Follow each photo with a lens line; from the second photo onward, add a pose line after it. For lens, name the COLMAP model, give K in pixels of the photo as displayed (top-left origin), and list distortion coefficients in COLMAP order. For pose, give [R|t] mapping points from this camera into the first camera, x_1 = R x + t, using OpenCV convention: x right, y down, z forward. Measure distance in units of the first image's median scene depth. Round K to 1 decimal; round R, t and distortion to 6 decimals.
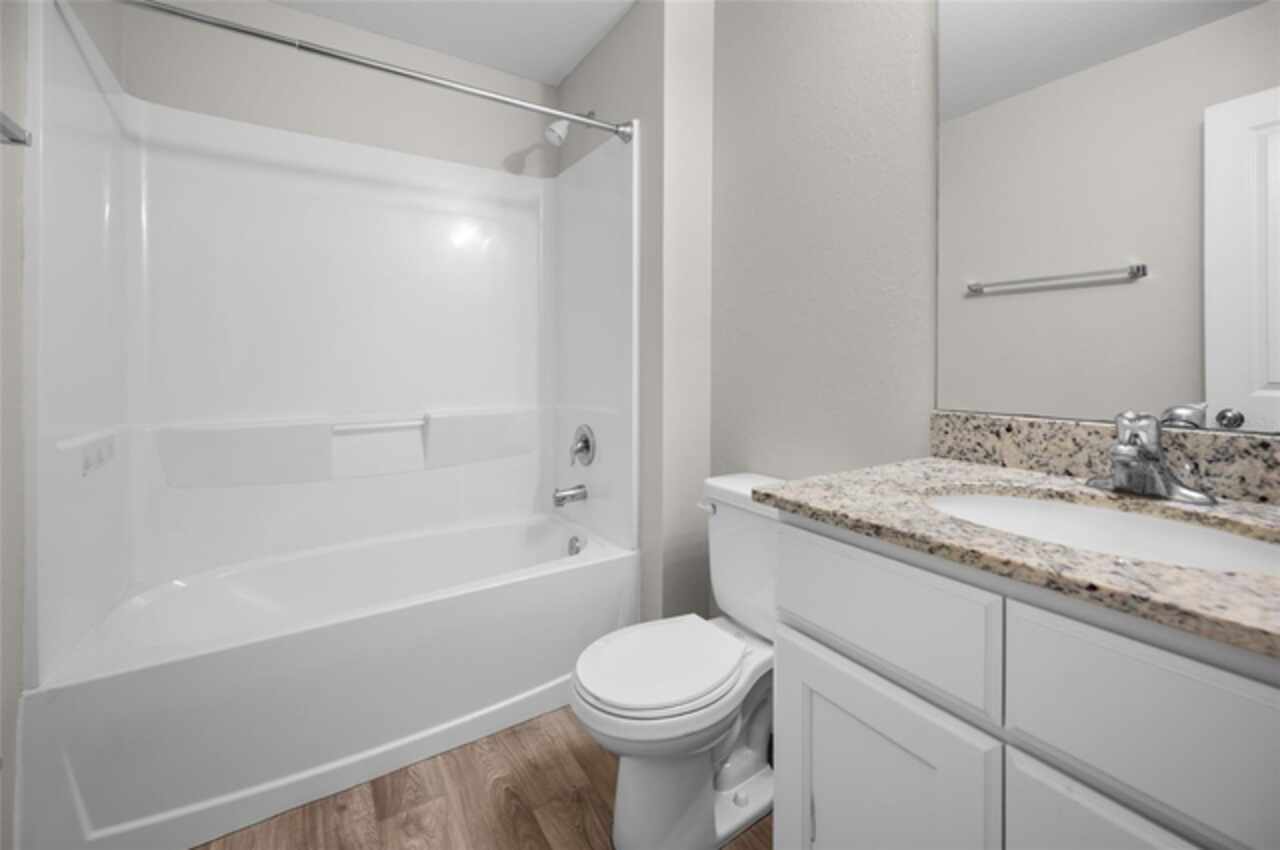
lens RADIAL K [[522.9, 0, 636.1], [0, 522.9, 392.5], [0, 0, 1]] dist [0.033207, 0.000136]
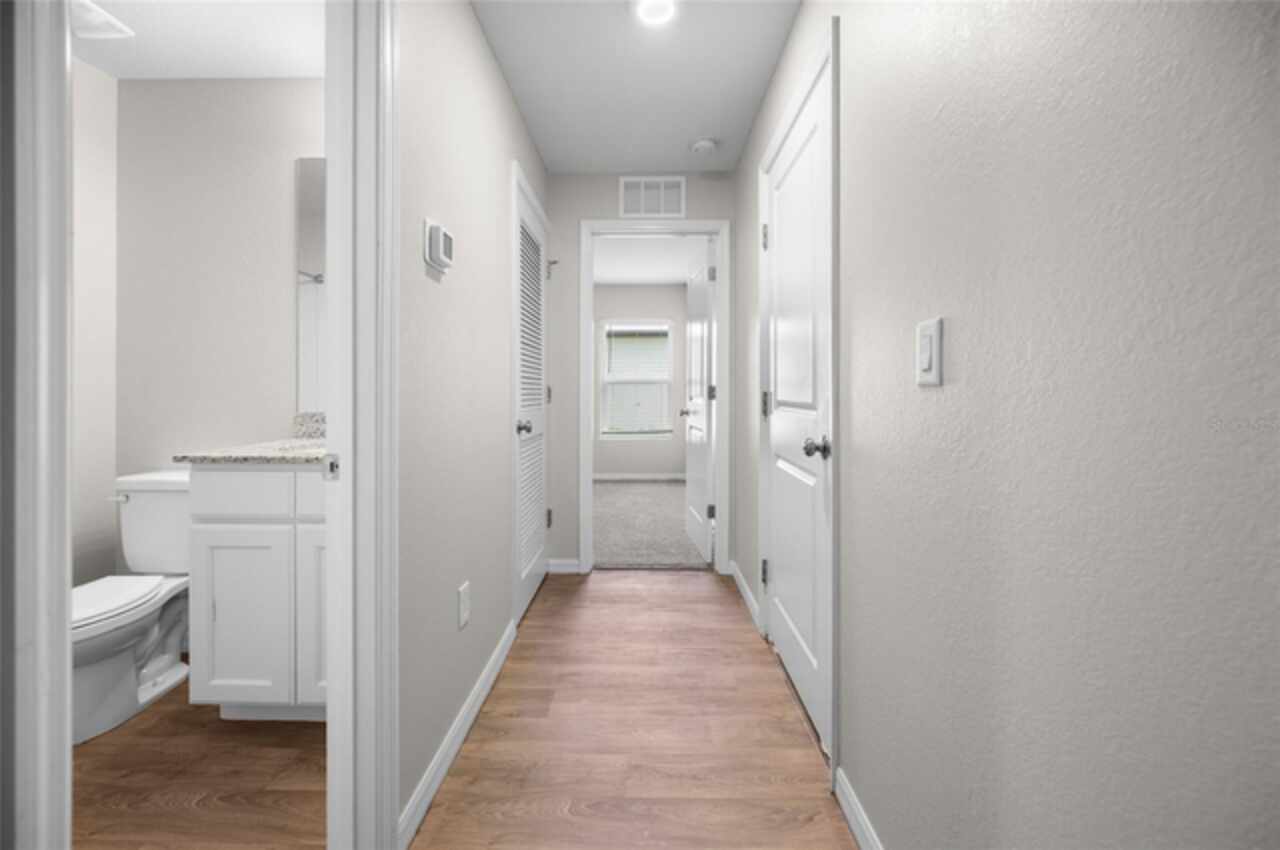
lens RADIAL K [[522.9, 0, 636.1], [0, 522.9, 392.5], [0, 0, 1]] dist [0.033207, 0.000136]
pose [[0.566978, -0.010919, 0.823661, -0.310193], [0.048287, 0.998633, -0.020000, 0.054231], [-0.822317, 0.051112, 0.566730, -1.088867]]
